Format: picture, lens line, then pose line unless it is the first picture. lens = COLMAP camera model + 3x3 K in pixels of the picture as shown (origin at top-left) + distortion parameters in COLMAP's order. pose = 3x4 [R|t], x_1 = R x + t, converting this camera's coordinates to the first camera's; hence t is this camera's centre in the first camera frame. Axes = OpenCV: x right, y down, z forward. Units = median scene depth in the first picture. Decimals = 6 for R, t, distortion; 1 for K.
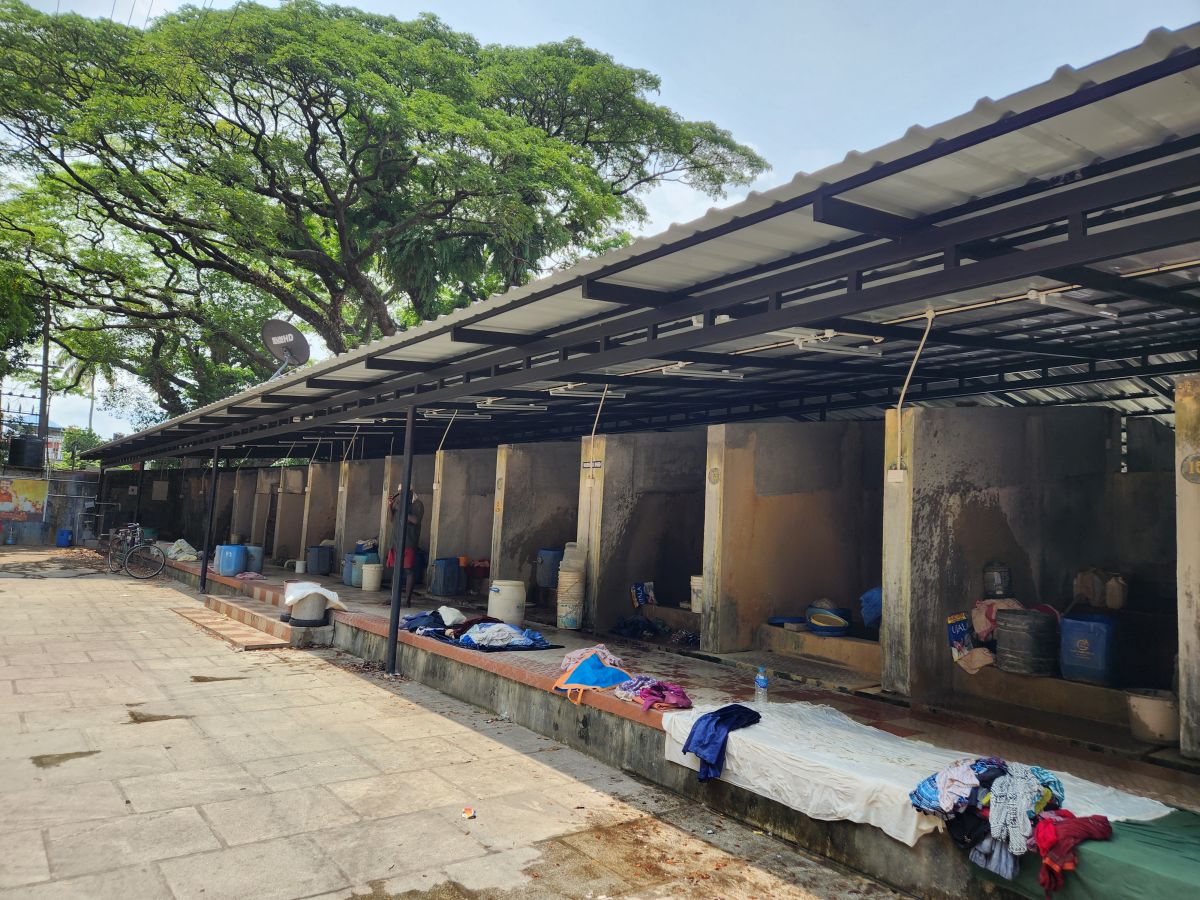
lens RADIAL K [[799.8, 0, 600.0], [0, 799.8, 450.0], [0, 0, 1]] dist [0.029177, -0.004316]
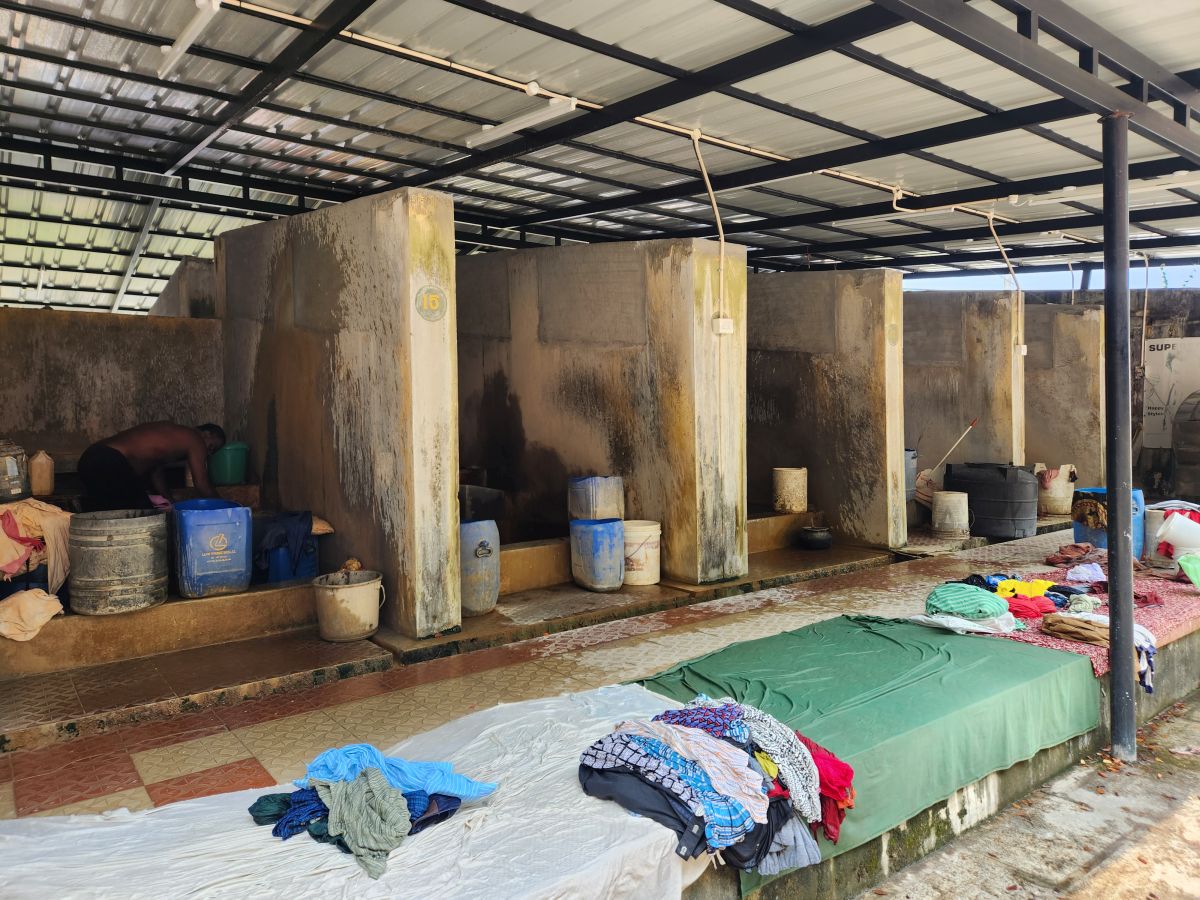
lens RADIAL K [[799.8, 0, 600.0], [0, 799.8, 450.0], [0, 0, 1]] dist [0.029177, -0.004316]
pose [[0.002032, -0.090657, 0.995880, -0.105419], [-0.081483, 0.992556, 0.090521, 0.080531], [-0.996673, -0.081331, -0.005370, 0.775917]]
